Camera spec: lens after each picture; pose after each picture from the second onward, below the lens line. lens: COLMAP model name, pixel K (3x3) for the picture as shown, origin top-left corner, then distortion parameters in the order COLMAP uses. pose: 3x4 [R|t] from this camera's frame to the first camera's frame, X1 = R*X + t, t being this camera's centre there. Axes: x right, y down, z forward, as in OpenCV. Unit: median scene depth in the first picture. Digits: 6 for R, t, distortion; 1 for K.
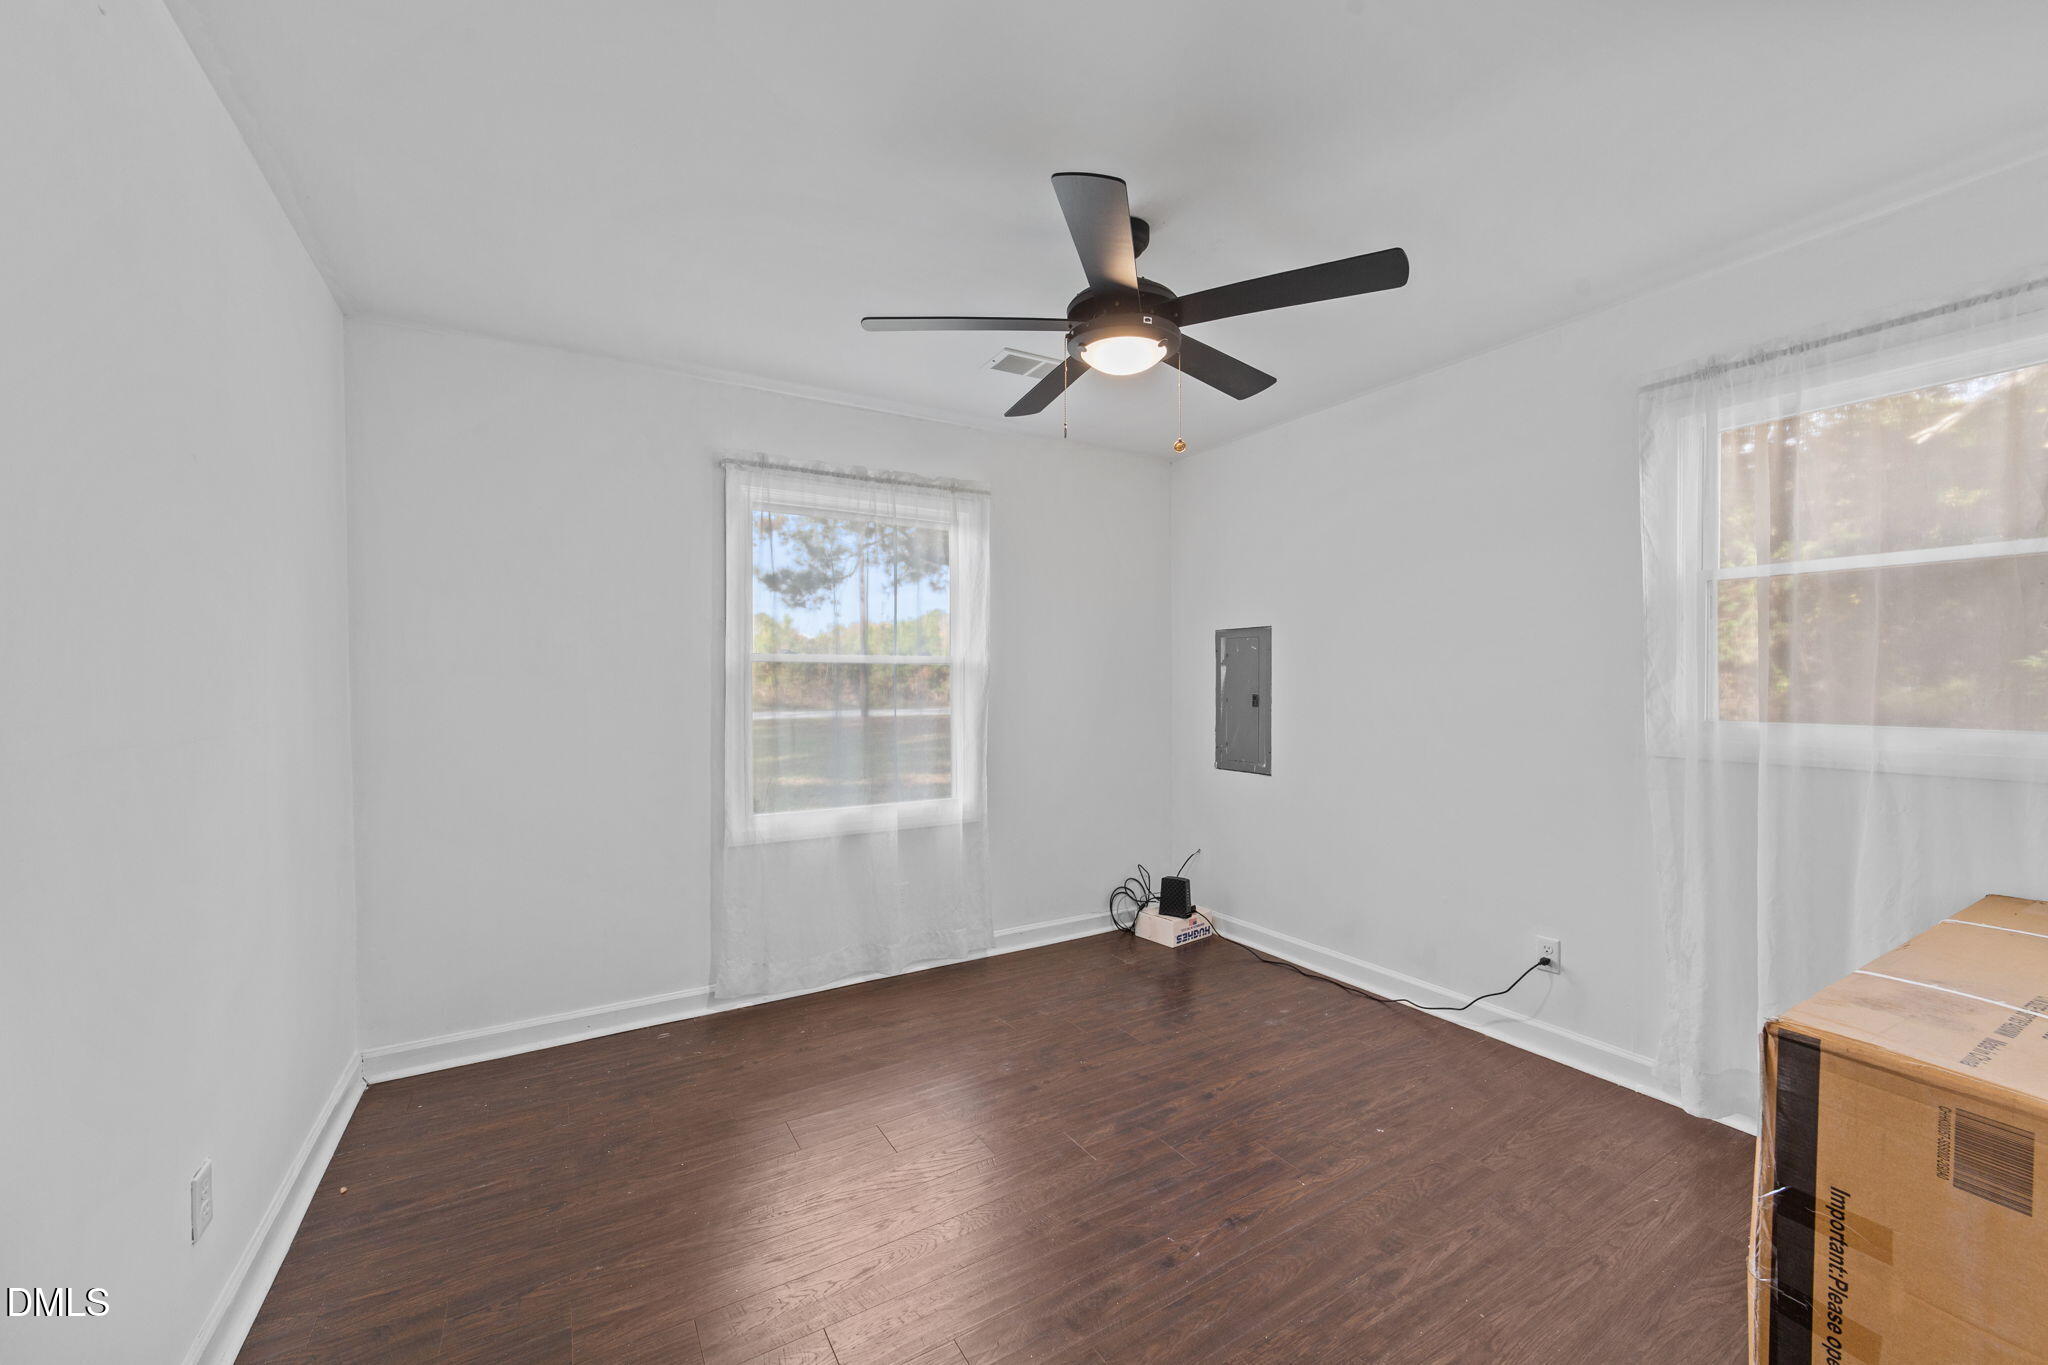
lens RADIAL K [[791.2, 0, 1025.7], [0, 791.2, 687.3], [0, 0, 1]] dist [-0.007495, 0.001059]
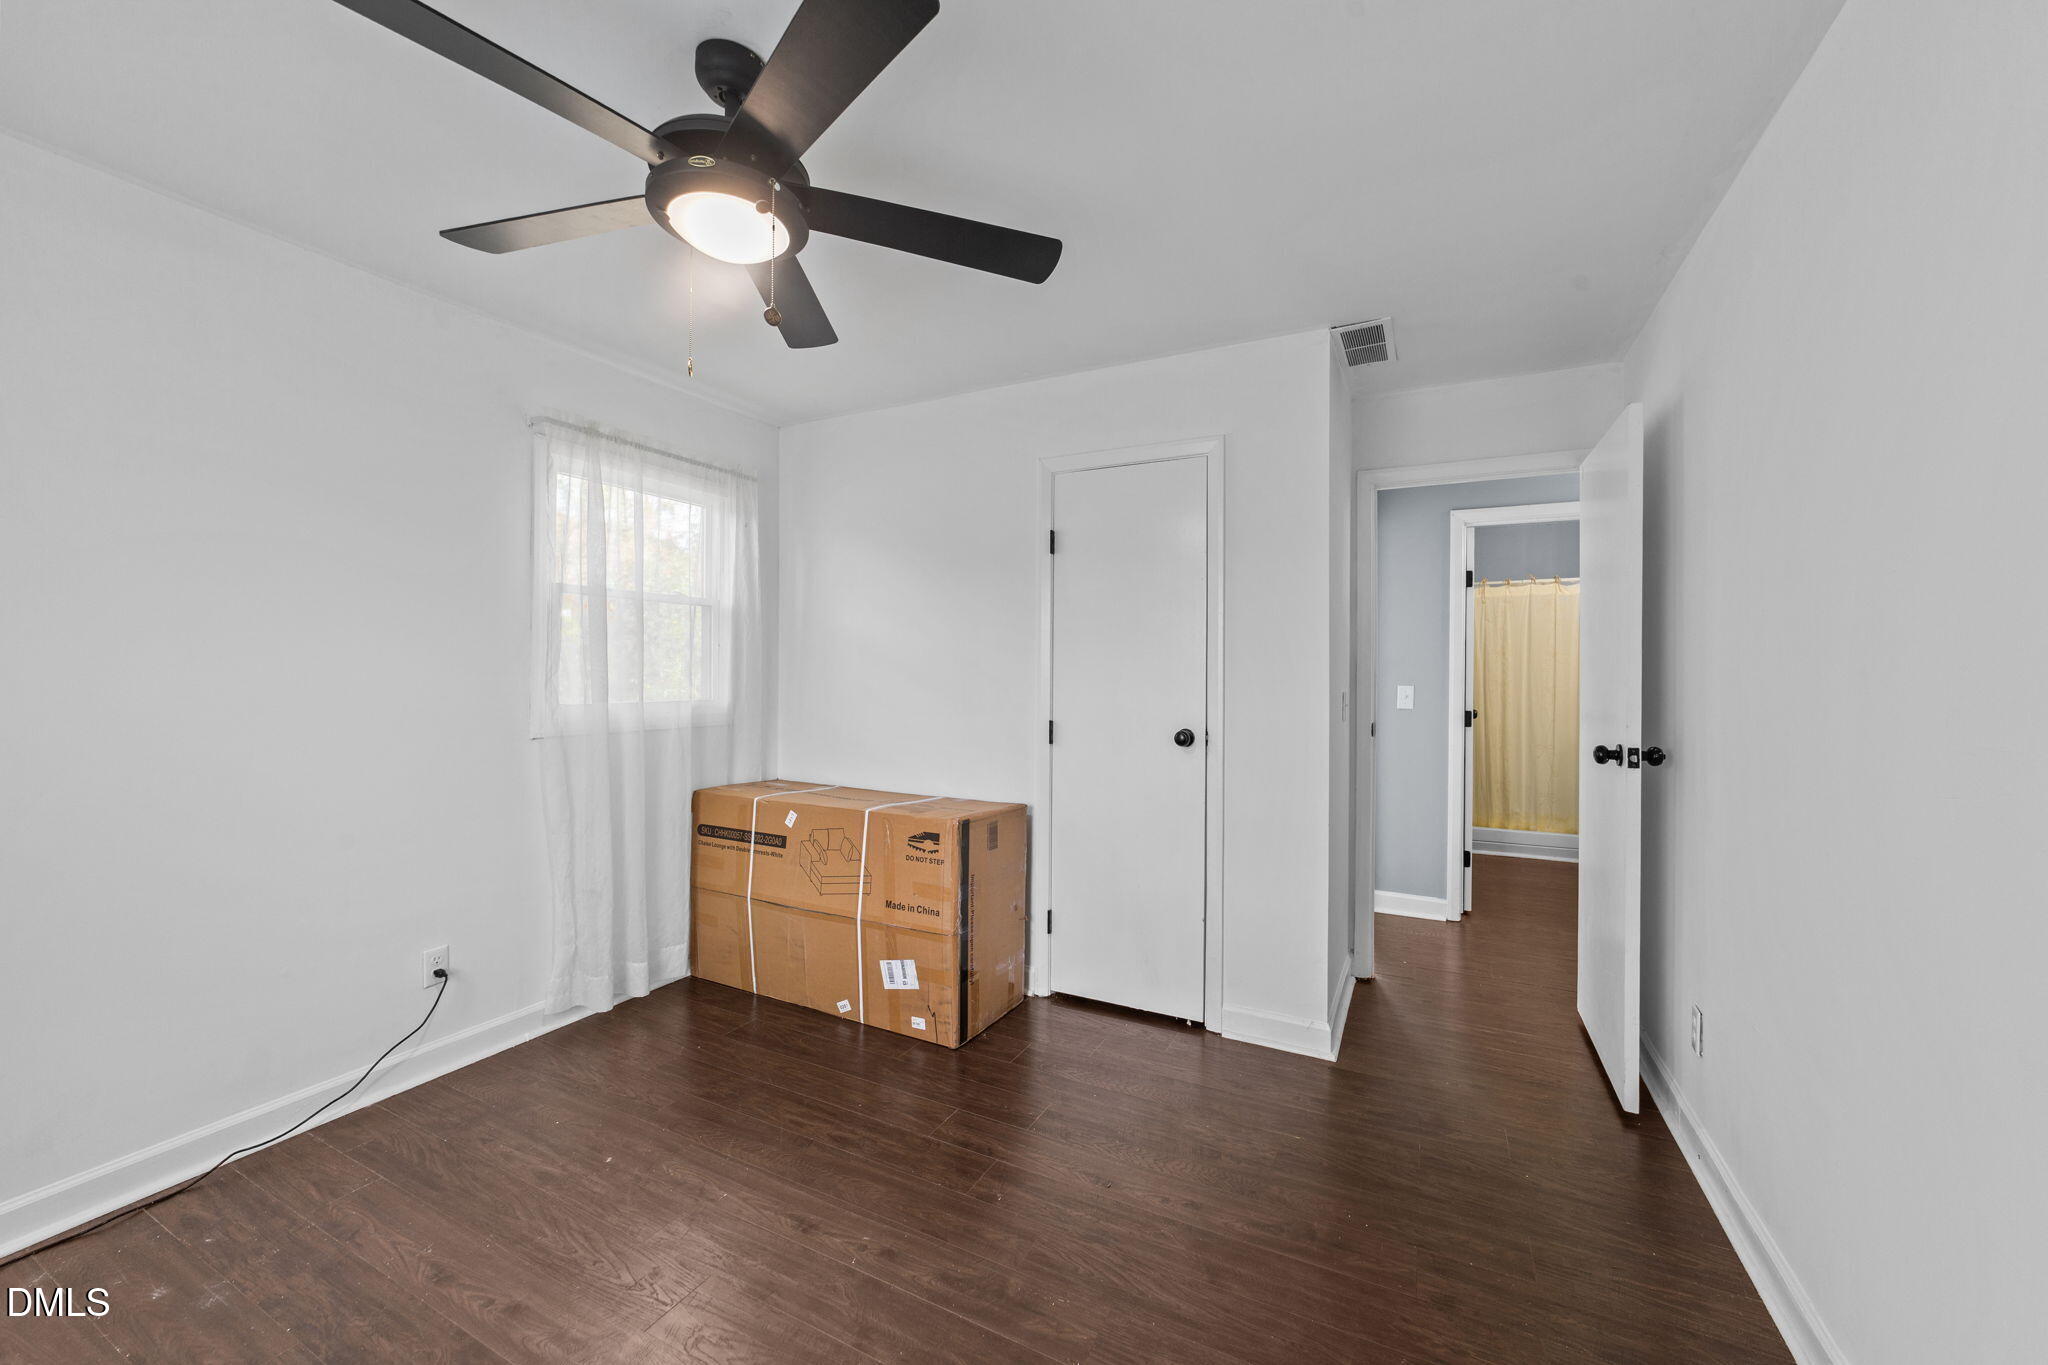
lens RADIAL K [[791.2, 0, 1024.6], [0, 791.2, 674.0], [0, 0, 1]] dist [-0.007495, 0.001059]
pose [[-0.530009, -0.002632, 0.847988, -0.547404], [0.005927, 0.999959, 0.006809, -0.009878], [-0.847971, 0.008635, -0.529972, 0.992975]]
